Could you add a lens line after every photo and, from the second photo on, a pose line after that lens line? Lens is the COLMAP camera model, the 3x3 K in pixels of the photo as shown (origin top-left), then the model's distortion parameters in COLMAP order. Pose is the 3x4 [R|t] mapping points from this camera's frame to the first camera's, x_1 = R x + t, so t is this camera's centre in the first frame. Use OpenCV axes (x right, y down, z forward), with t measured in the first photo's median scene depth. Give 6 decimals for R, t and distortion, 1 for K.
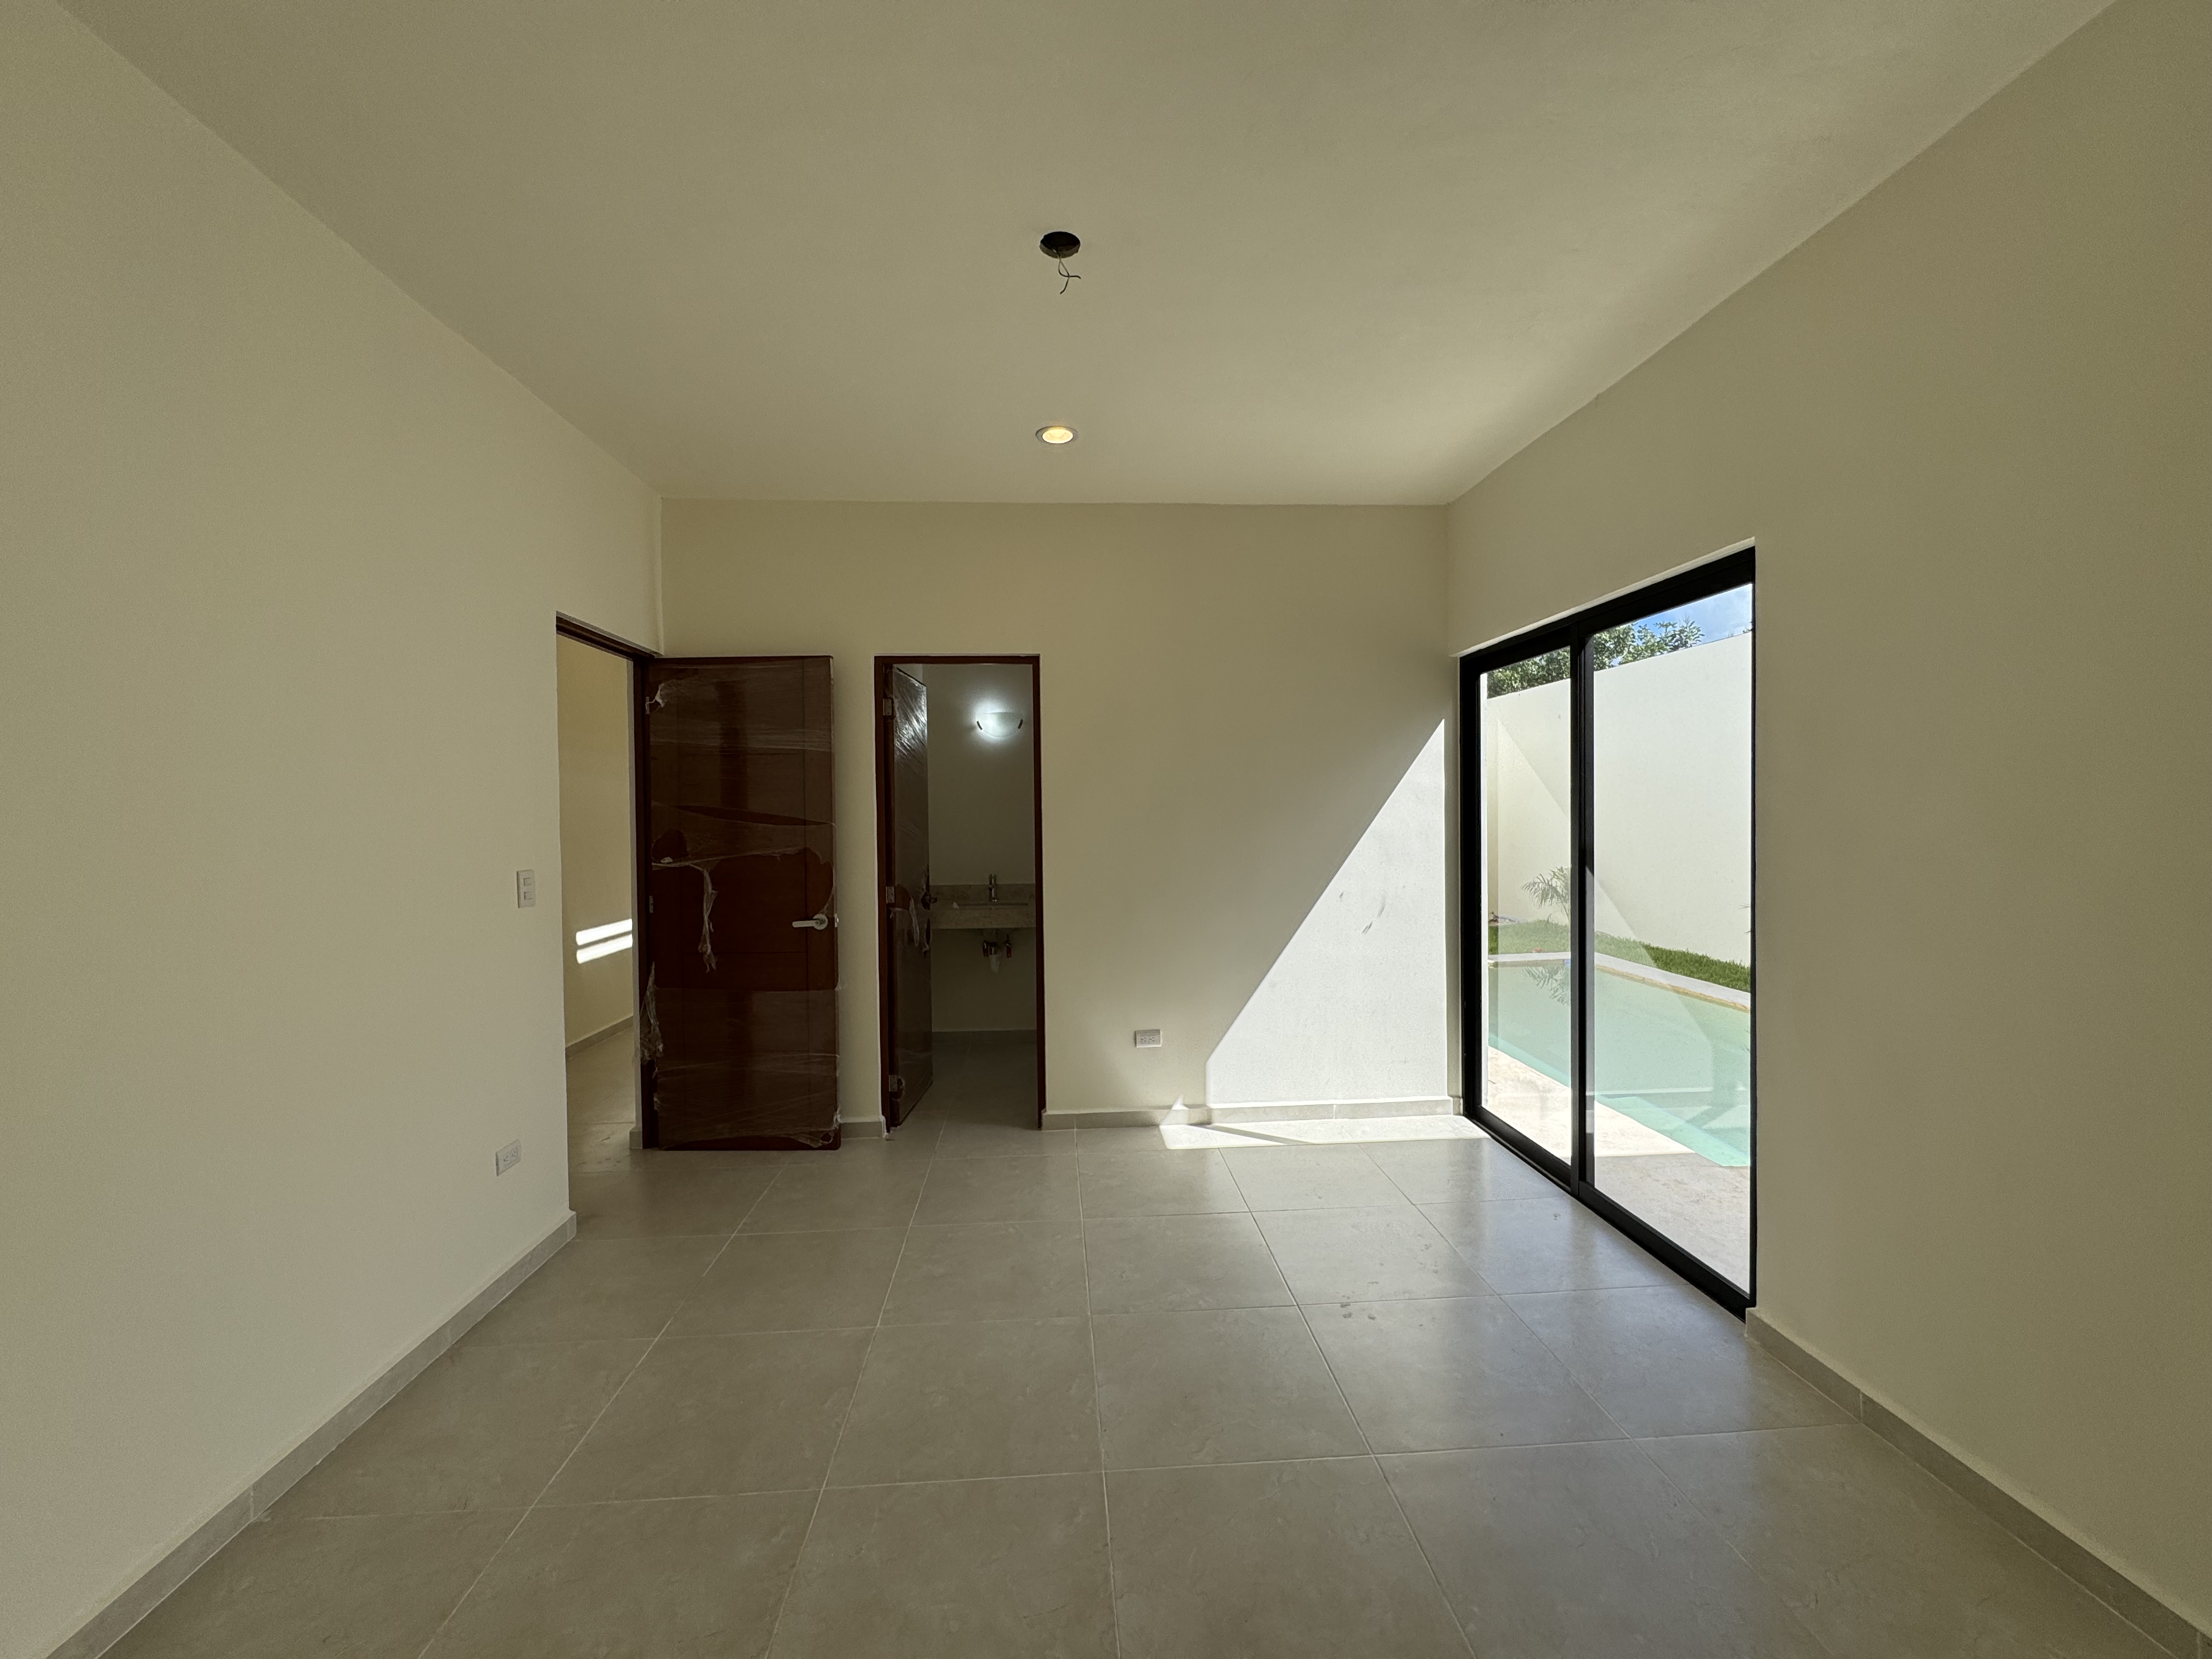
lens RADIAL K [[887.0, 0, 1105.6], [0, 887.0, 826.8], [0, 0, 1]] dist [-0.002354, 0.000270]
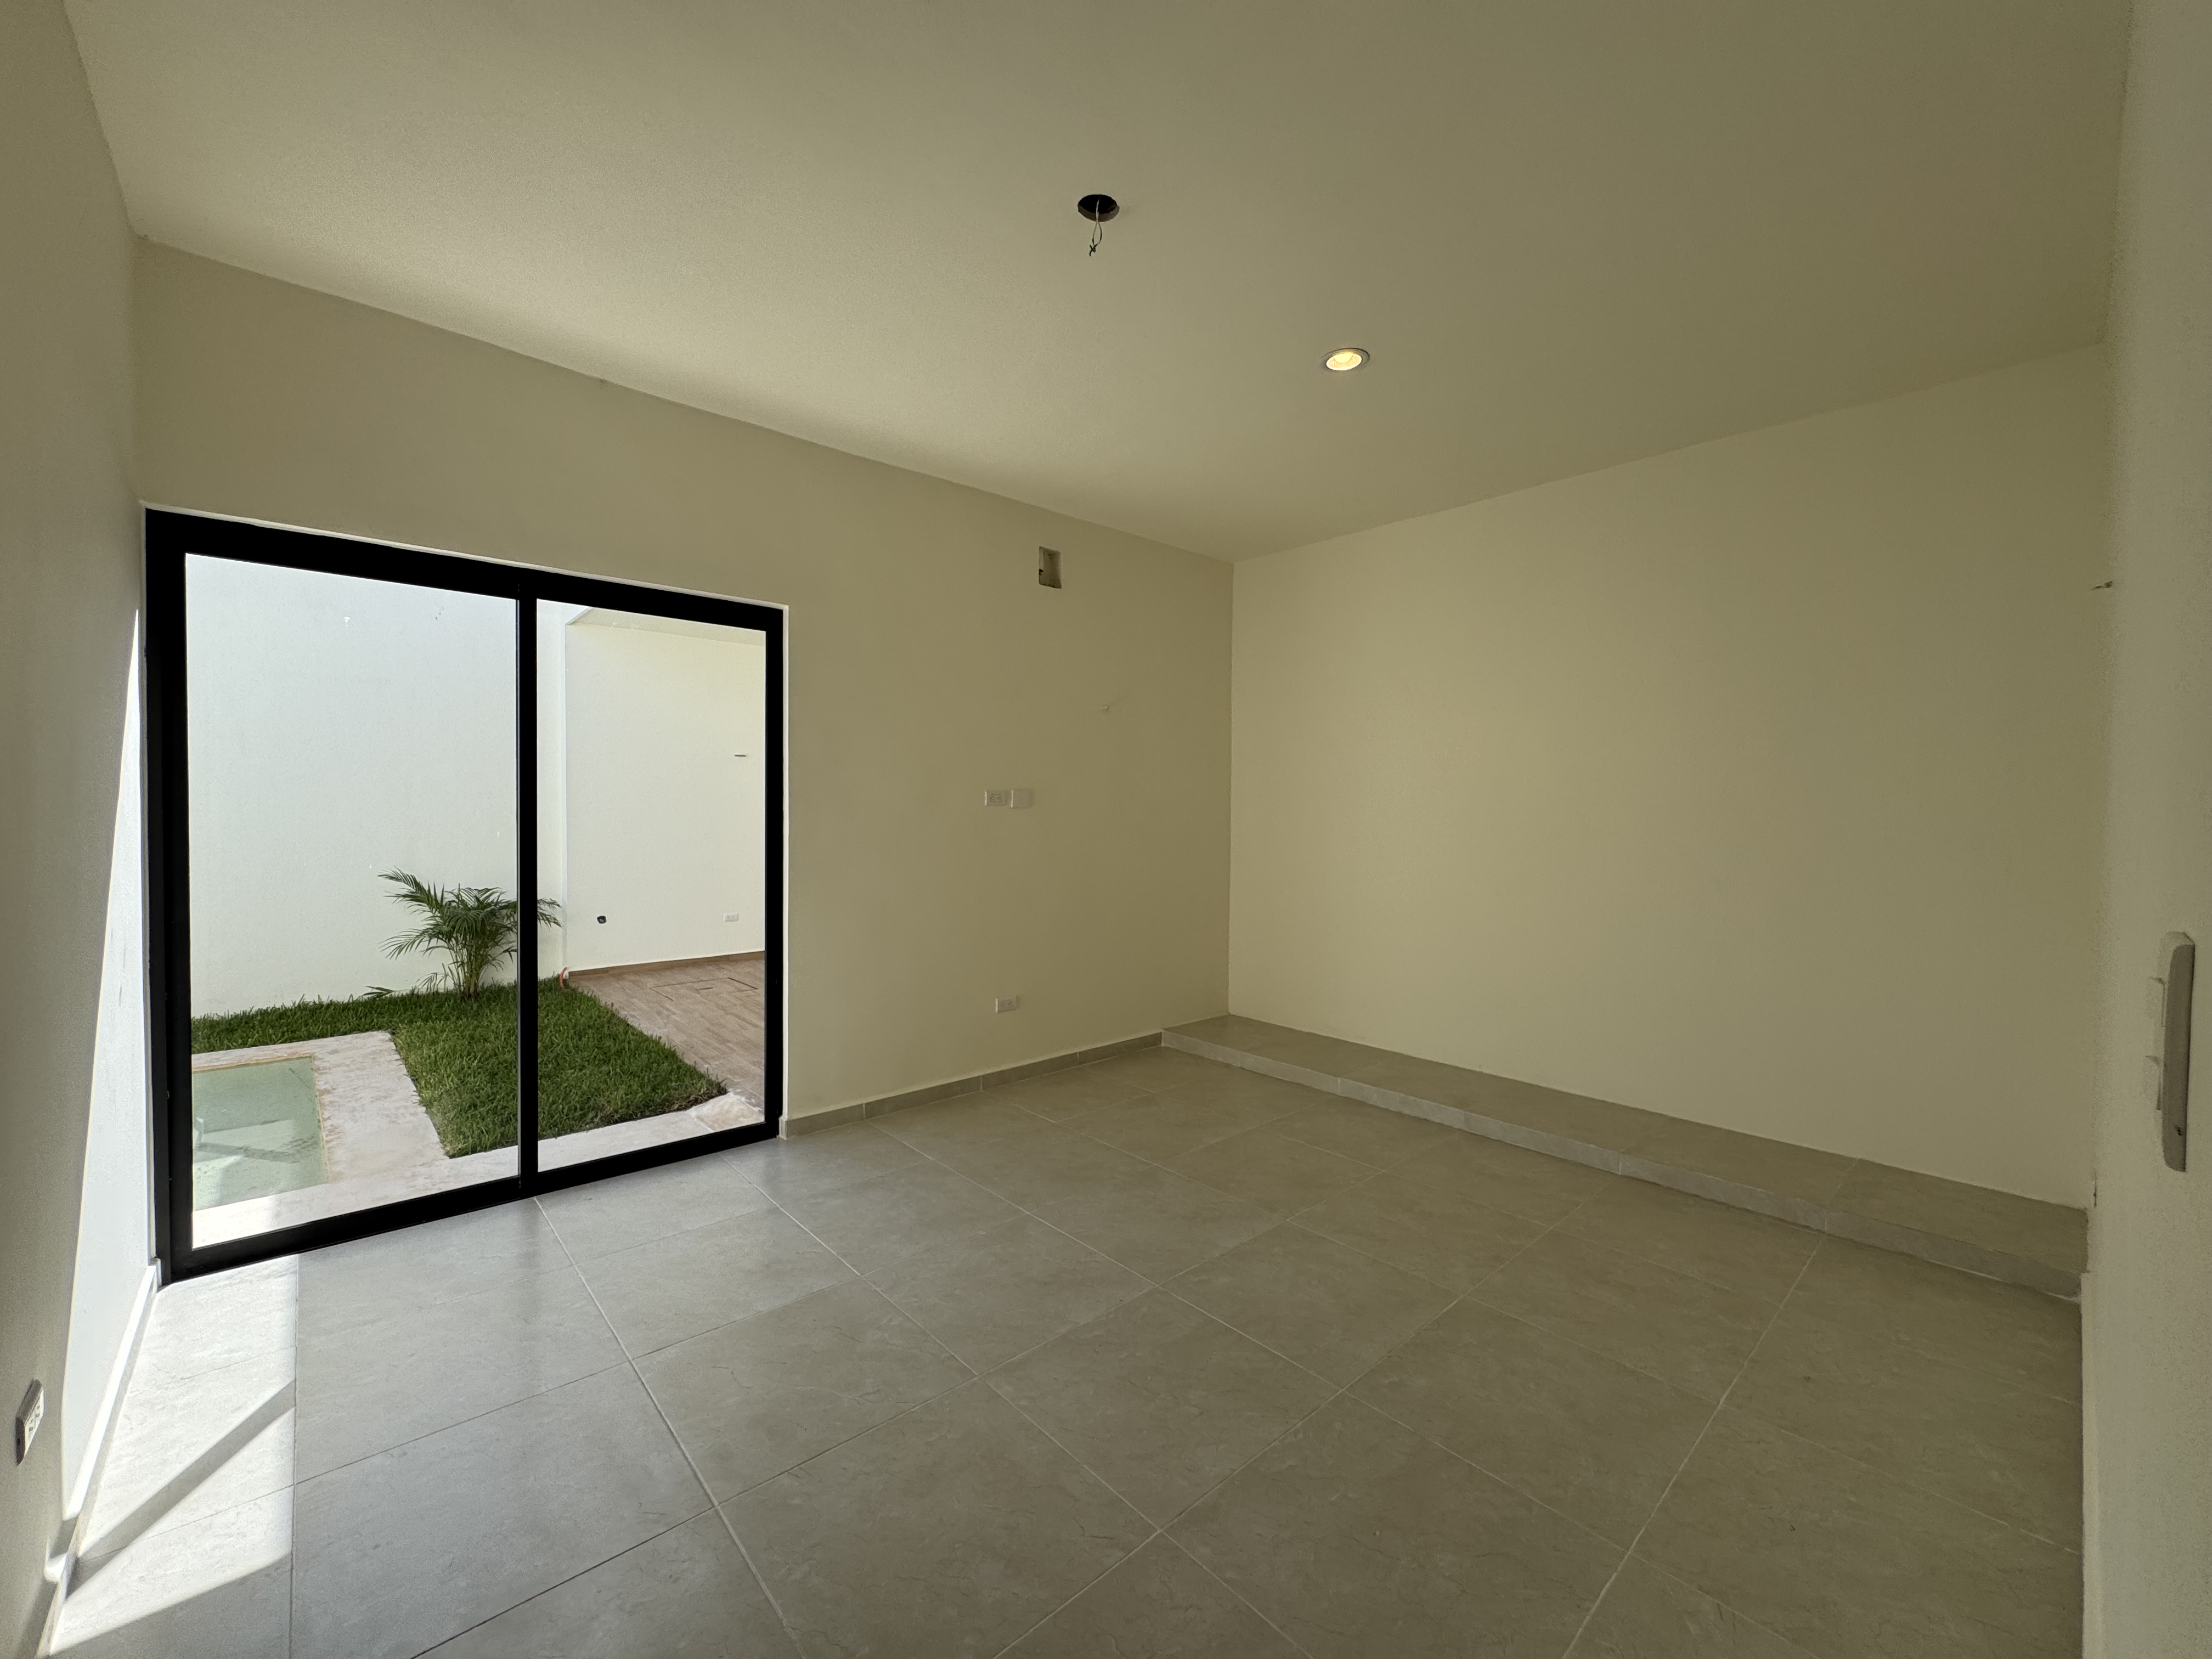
lens RADIAL K [[887.0, 0, 1105.6], [0, 887.0, 826.8], [0, 0, 1]] dist [-0.002354, 0.000270]
pose [[-0.622295, -0.007861, 0.782743, -0.771949], [0.009551, 0.999799, 0.017634, 0.025789], [-0.782724, 0.018450, -0.622095, 1.483194]]
